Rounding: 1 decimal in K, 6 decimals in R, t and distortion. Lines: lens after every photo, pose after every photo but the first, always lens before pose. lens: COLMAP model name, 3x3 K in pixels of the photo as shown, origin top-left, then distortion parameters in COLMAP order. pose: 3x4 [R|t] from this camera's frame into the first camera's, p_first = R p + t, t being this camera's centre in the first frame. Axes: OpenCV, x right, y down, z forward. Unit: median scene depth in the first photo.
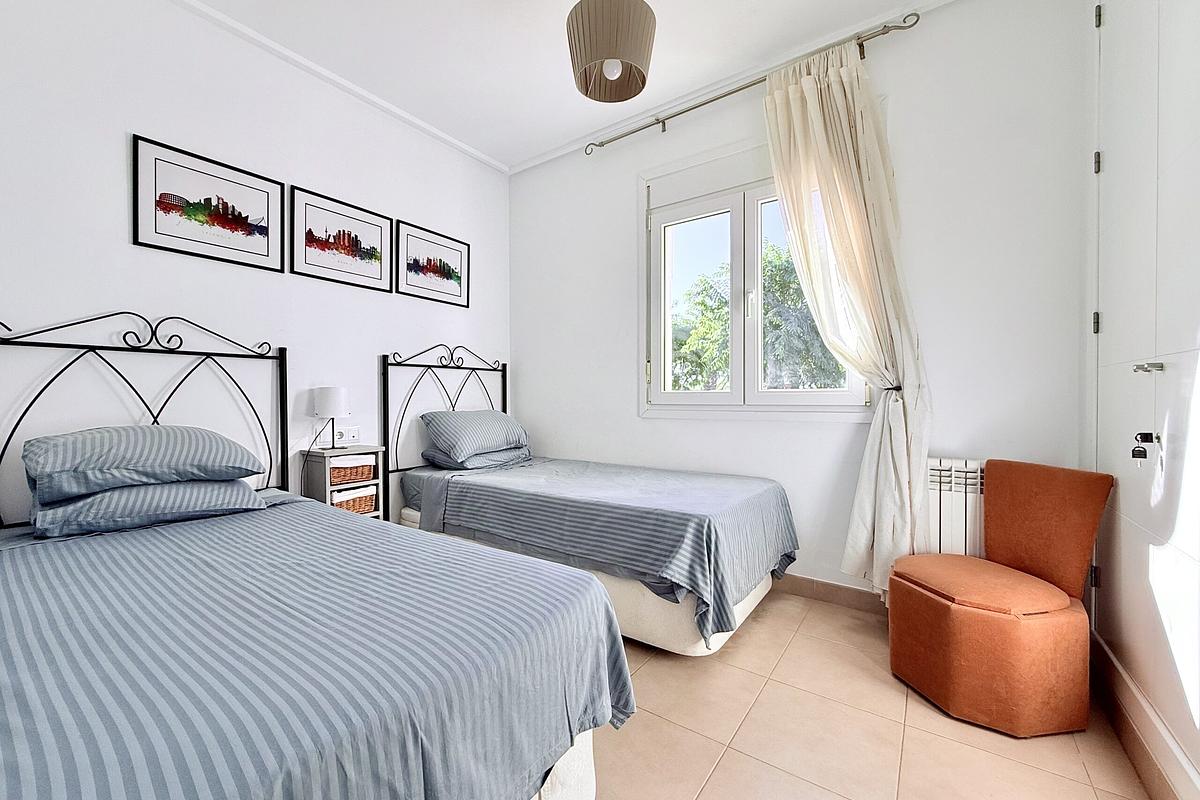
lens RADIAL K [[479.3, 0, 590.1], [0, 479.3, 401.8], [0, 0, 1]] dist [-0.002724, 0.000995]
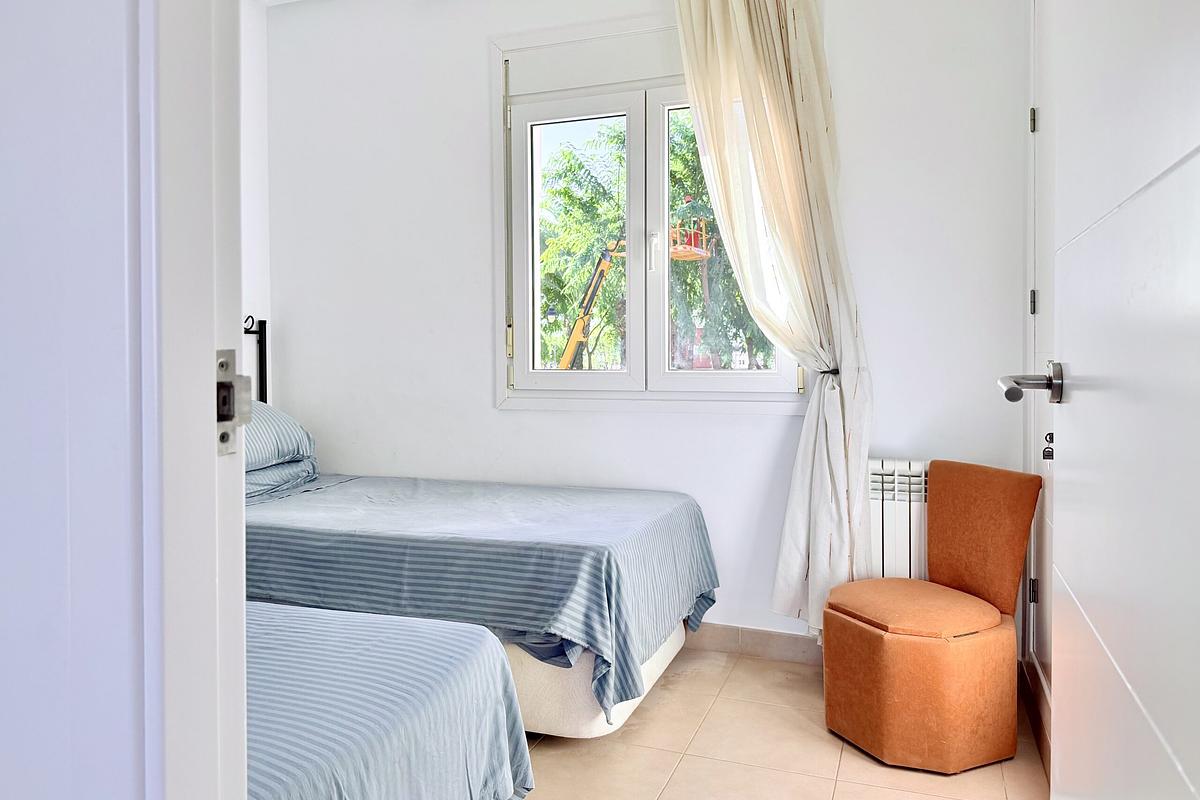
lens RADIAL K [[890.1, 0, 585.0], [0, 890.1, 361.0], [0, 0, 1]] dist [0.065199, -0.033365]
pose [[0.966299, -0.009217, 0.257258, -0.137630], [0.006650, 0.999919, 0.010844, -0.067897], [-0.257338, -0.008768, 0.966282, -0.328550]]
